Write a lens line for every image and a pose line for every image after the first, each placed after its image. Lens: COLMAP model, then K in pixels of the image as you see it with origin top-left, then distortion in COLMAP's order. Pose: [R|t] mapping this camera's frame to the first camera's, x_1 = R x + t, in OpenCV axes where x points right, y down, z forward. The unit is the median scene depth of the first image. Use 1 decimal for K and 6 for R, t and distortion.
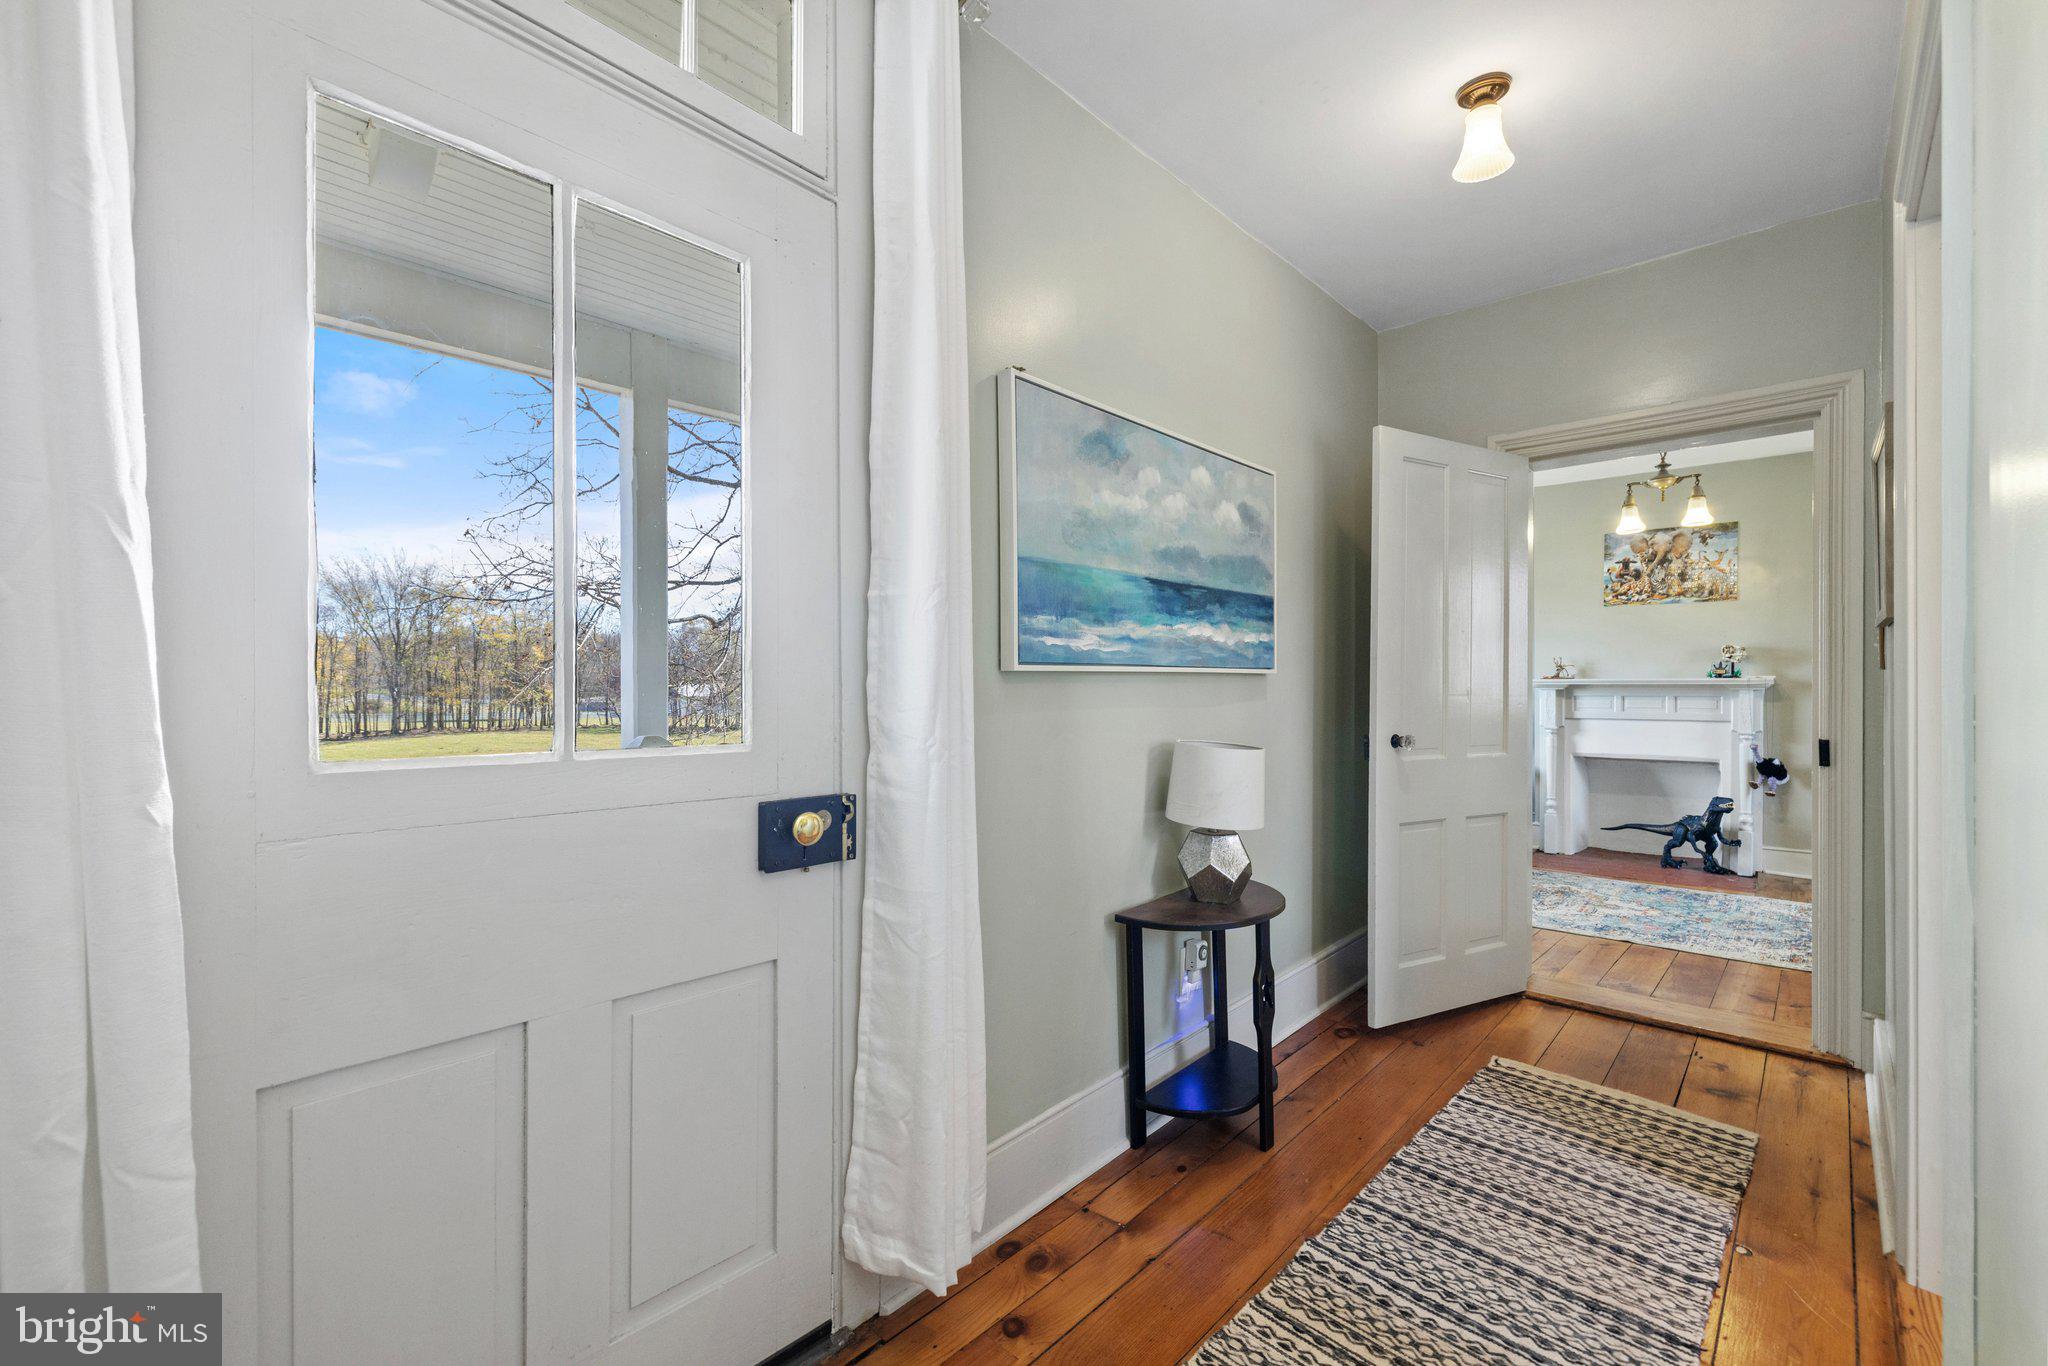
lens RADIAL K [[804.4, 0, 1022.0], [0, 804.4, 690.9], [0, 0, 1]] dist [0.001084, 0.000161]
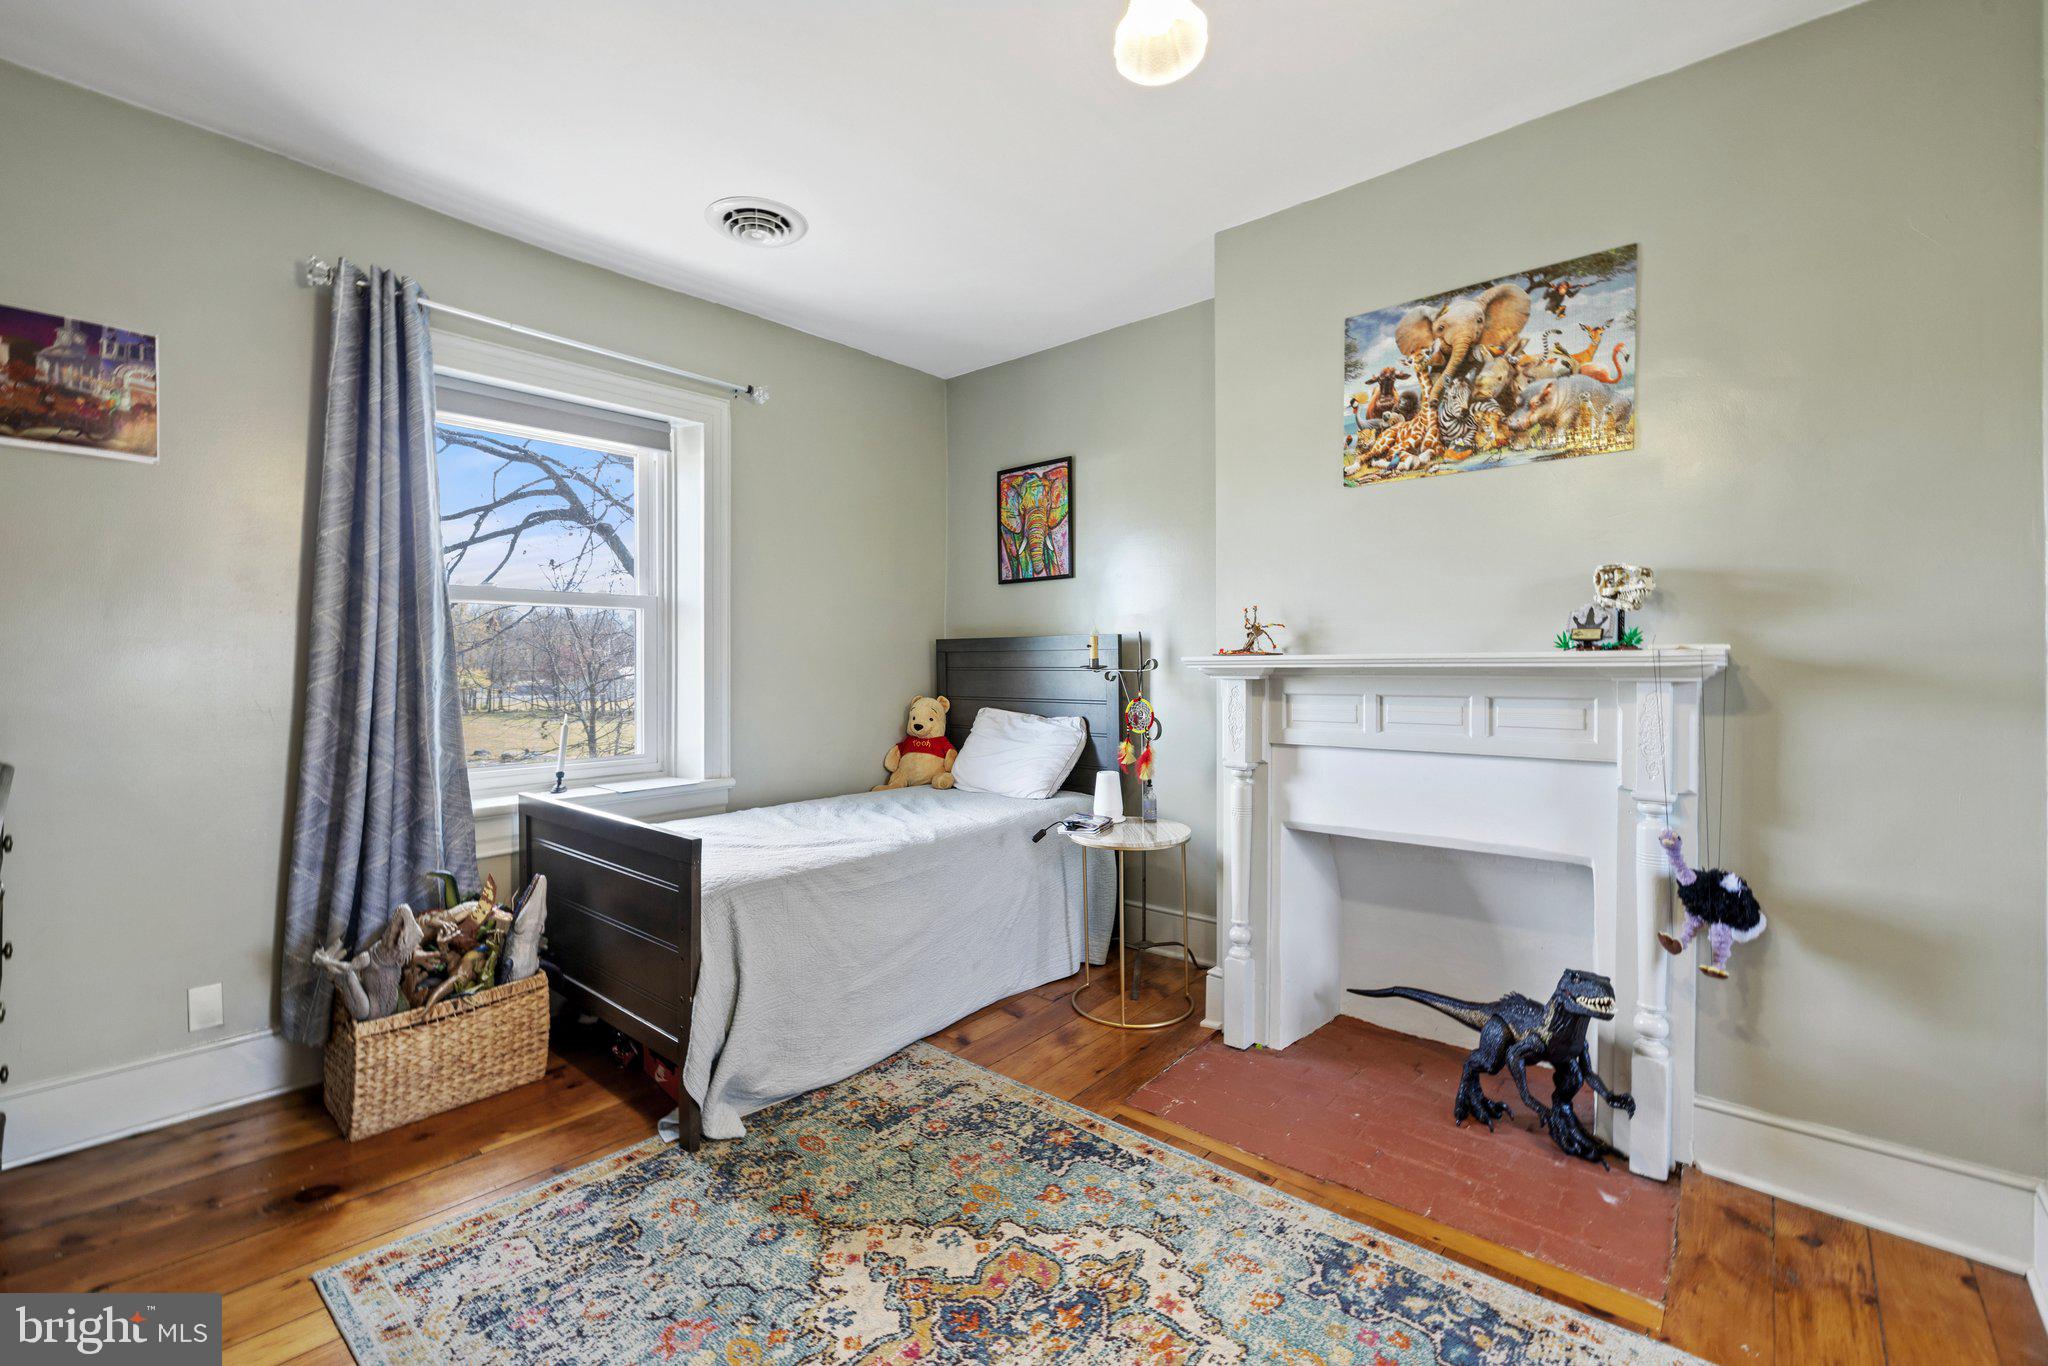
lens RADIAL K [[870.2, 0, 949.6], [0, 870.2, 682.0], [0, 0, 1]] dist [-0.001417, -0.000054]
pose [[0.999892, -0.001172, 0.014678, 0.532257], [0.001053, 0.999966, 0.008155, -0.004624], [-0.014687, -0.008138, 0.999859, 0.564874]]
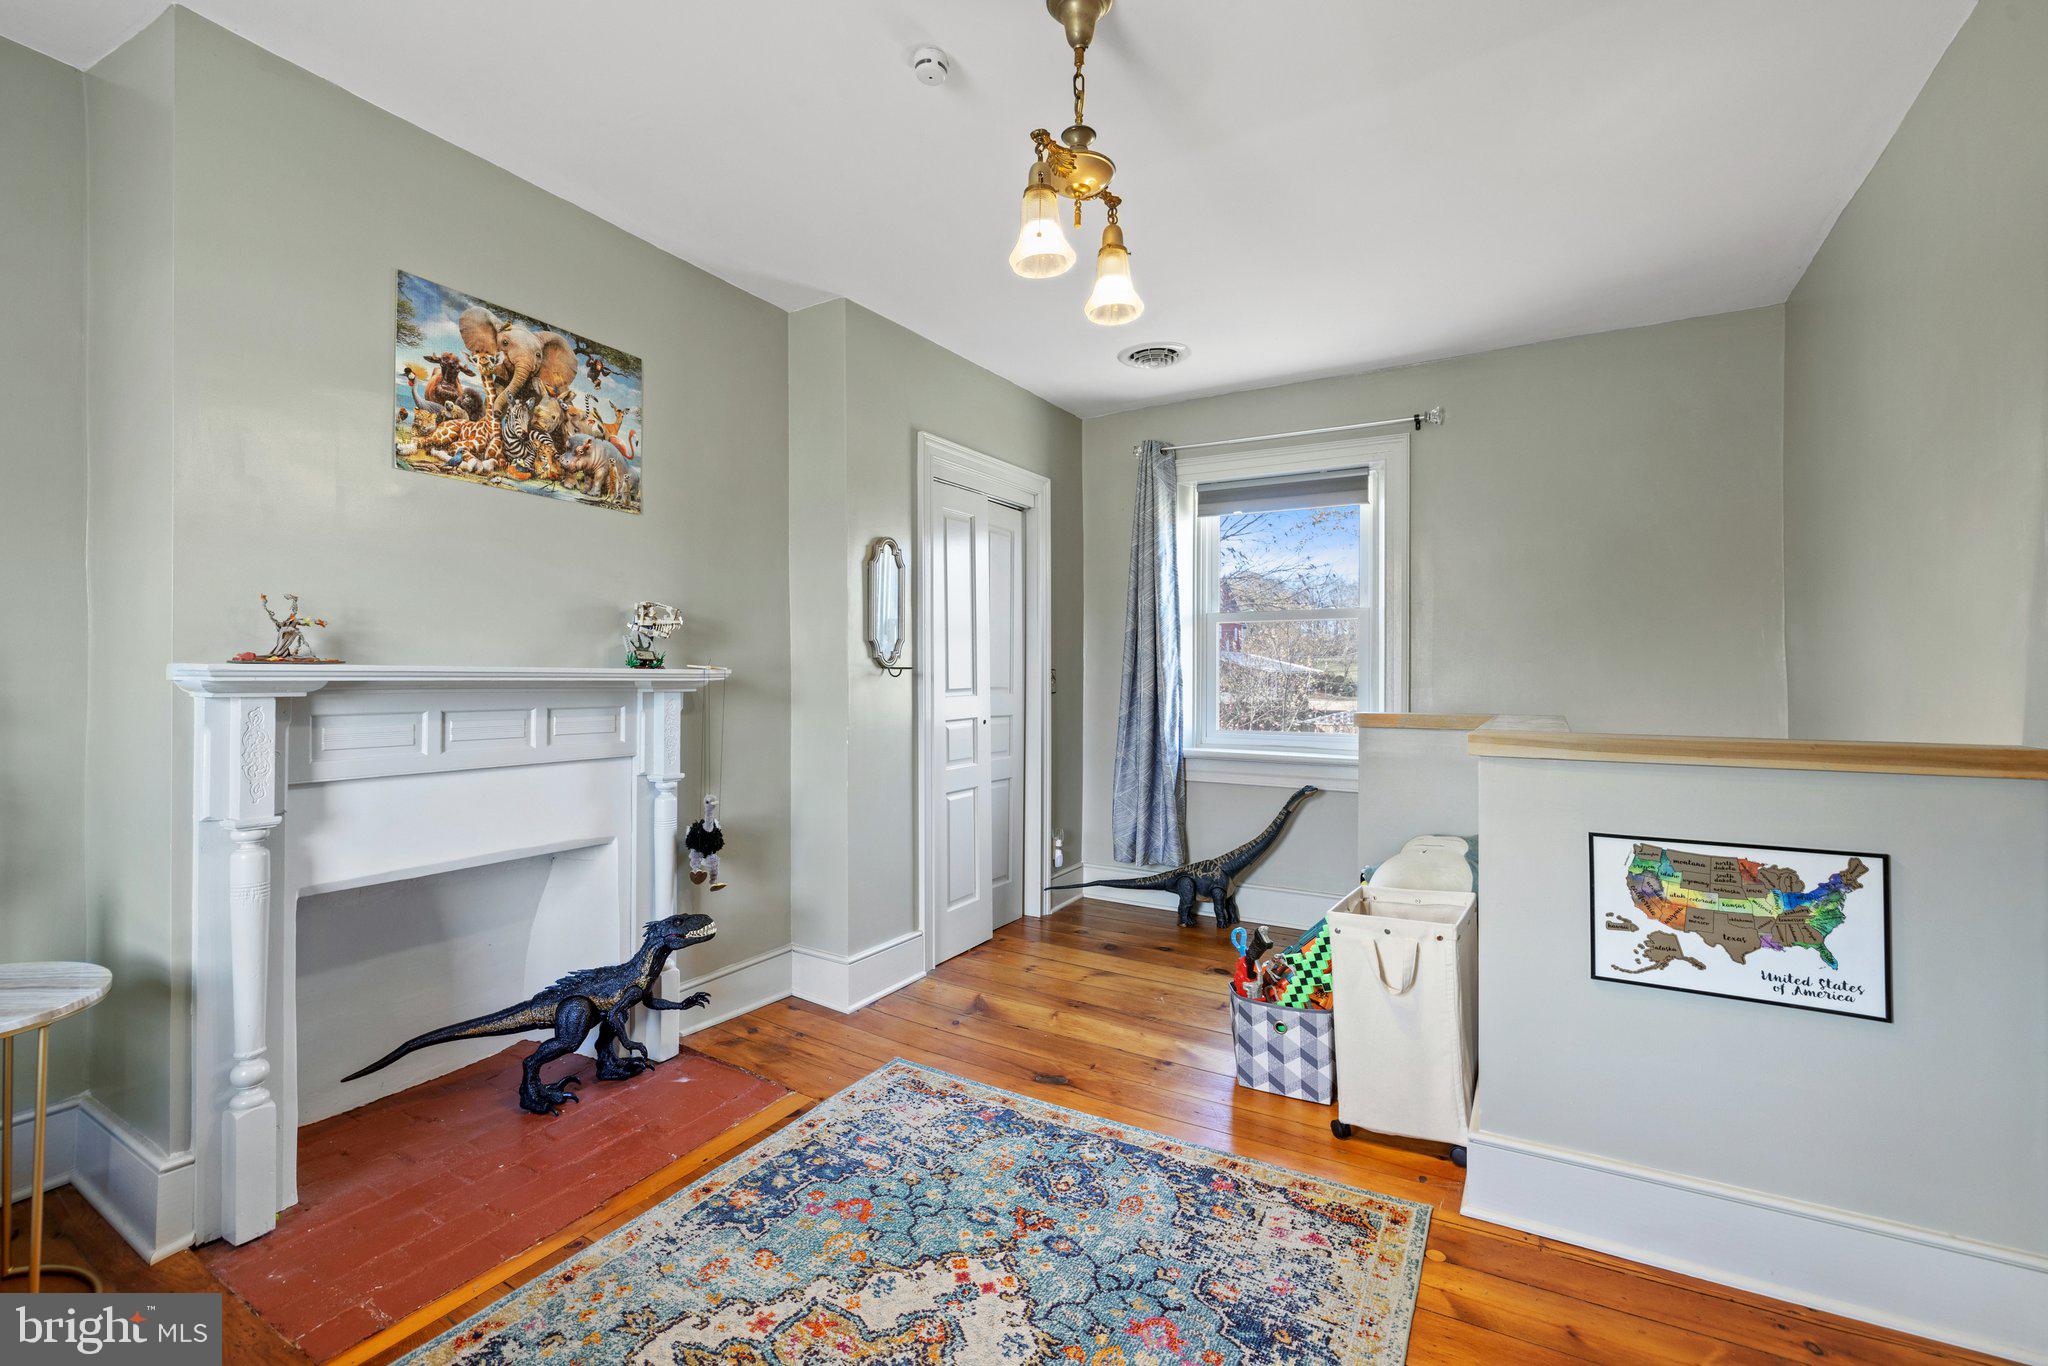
lens RADIAL K [[893.3, 0, 1032.3], [0, 893.3, 678.0], [0, 0, 1]] dist [-0.011193, -0.000169]
pose [[-0.265998, 0.004015, 0.963965, 0.274750], [0.007233, 0.999971, -0.002169, -0.006981], [-0.963946, 0.006395, -0.266020, 0.875631]]
